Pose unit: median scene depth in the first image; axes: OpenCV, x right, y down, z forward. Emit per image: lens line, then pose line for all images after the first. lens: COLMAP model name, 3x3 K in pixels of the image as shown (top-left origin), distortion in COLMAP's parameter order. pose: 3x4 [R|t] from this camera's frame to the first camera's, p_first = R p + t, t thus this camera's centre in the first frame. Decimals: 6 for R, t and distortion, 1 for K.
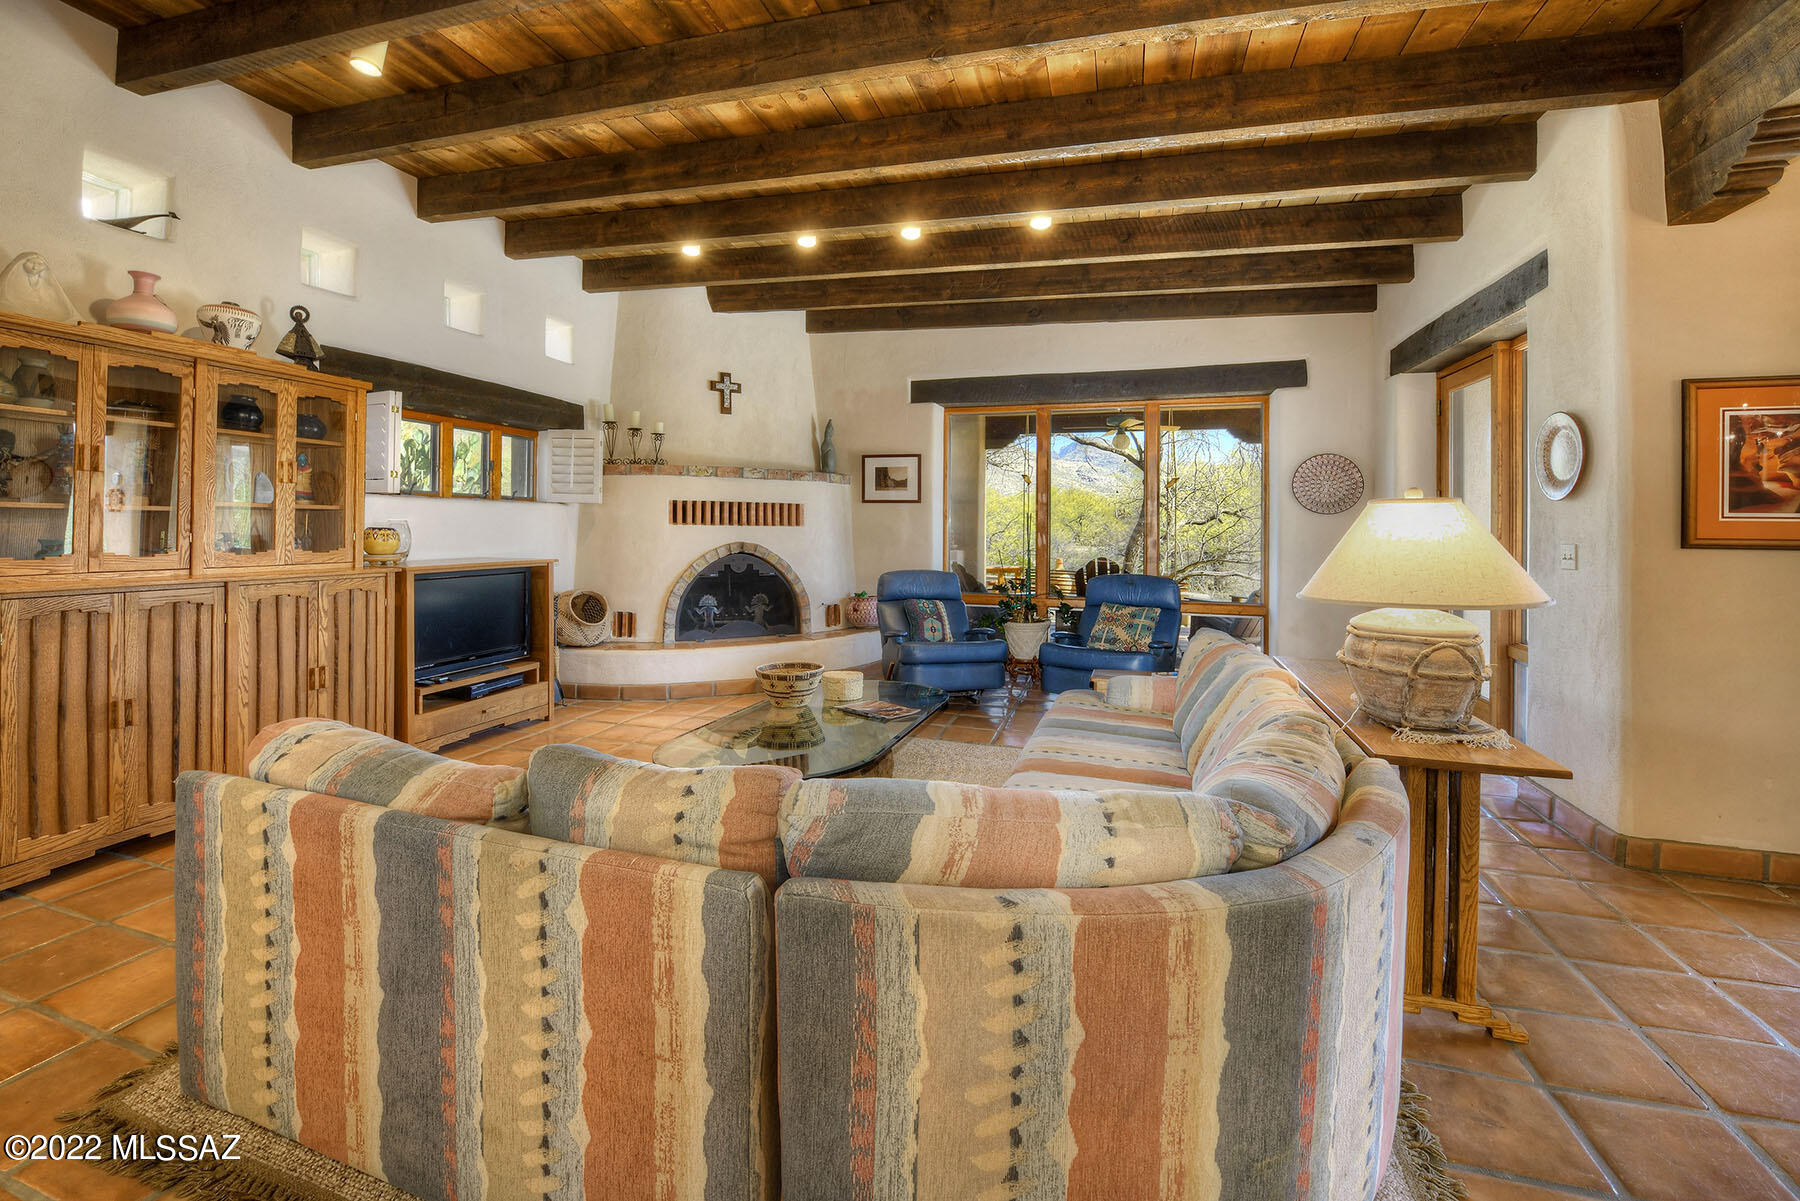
lens RADIAL K [[714.9, 0, 878.2], [0, 714.9, 538.5], [0, 0, 1]] dist [-0.013843, -0.002596]
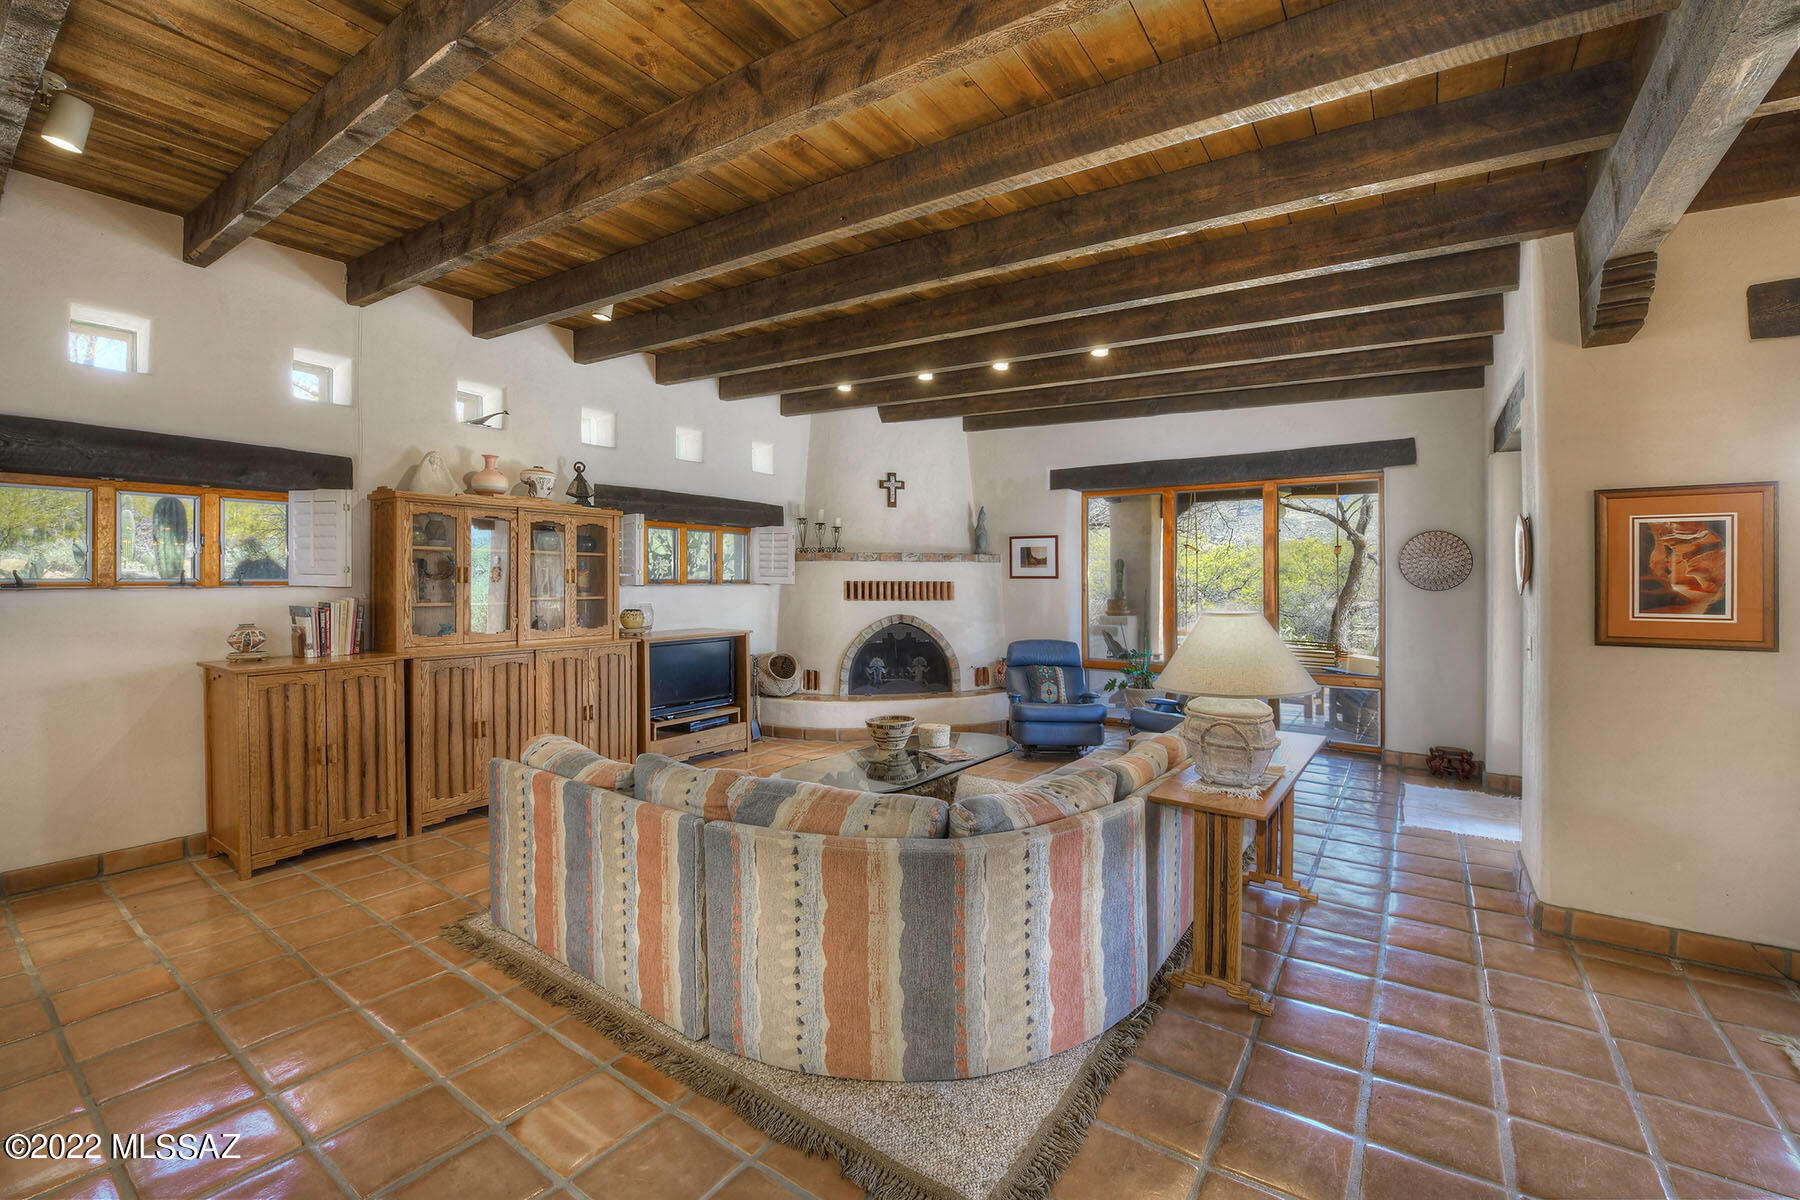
lens RADIAL K [[736.2, 0, 948.2], [0, 736.2, 593.4], [0, 0, 1]] dist [-0.019257, -0.000069]
pose [[0.959939, -0.005022, -0.280163, 0.346595], [0.007064, 0.999955, 0.006279, -0.055901], [0.280119, -0.008007, 0.959932, -0.256709]]
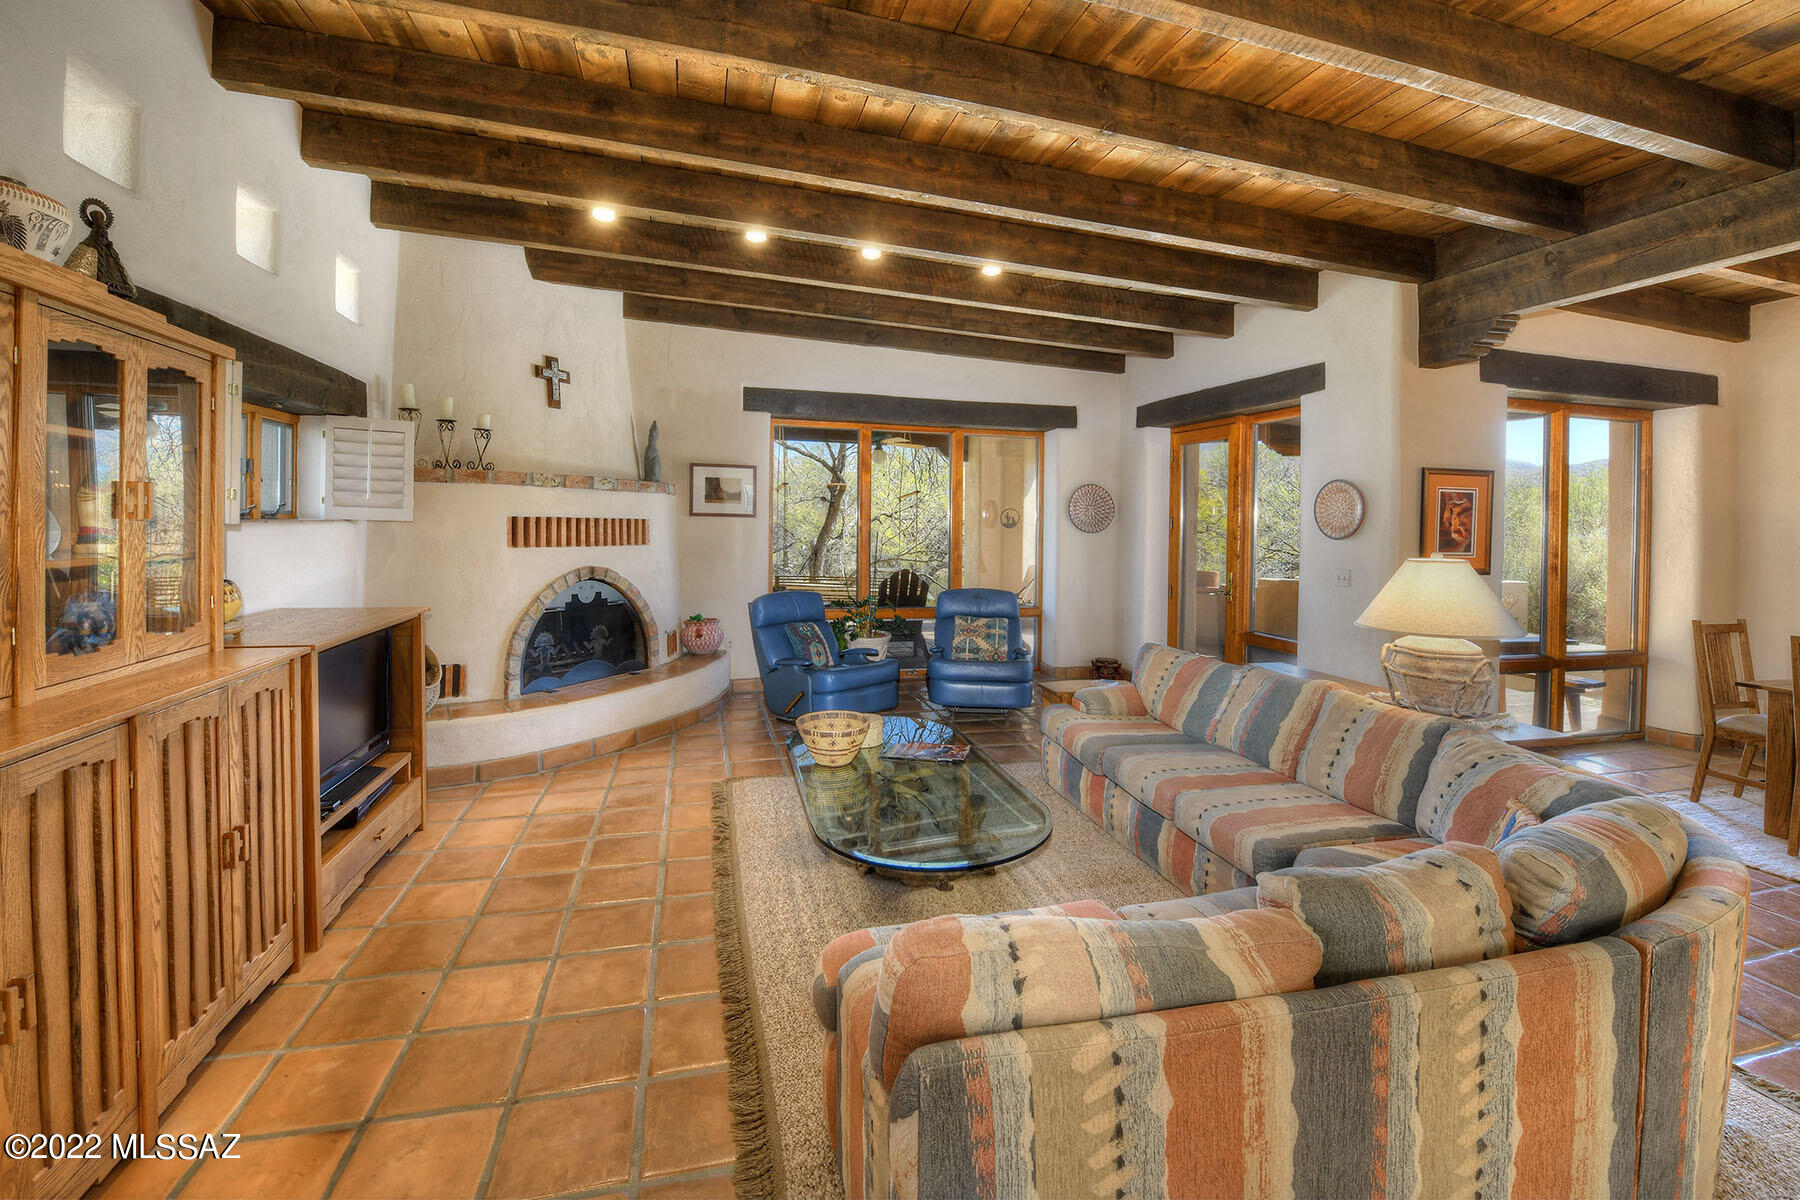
lens RADIAL K [[735.8, 0, 794.6], [0, 735.8, 534.2], [0, 0, 1]] dist [-0.014658, -0.000440]
pose [[0.860732, -0.007185, 0.509007, -0.624183], [-0.002421, 0.999831, 0.018207, -0.071857], [-0.509052, -0.016904, 0.860570, 0.212418]]
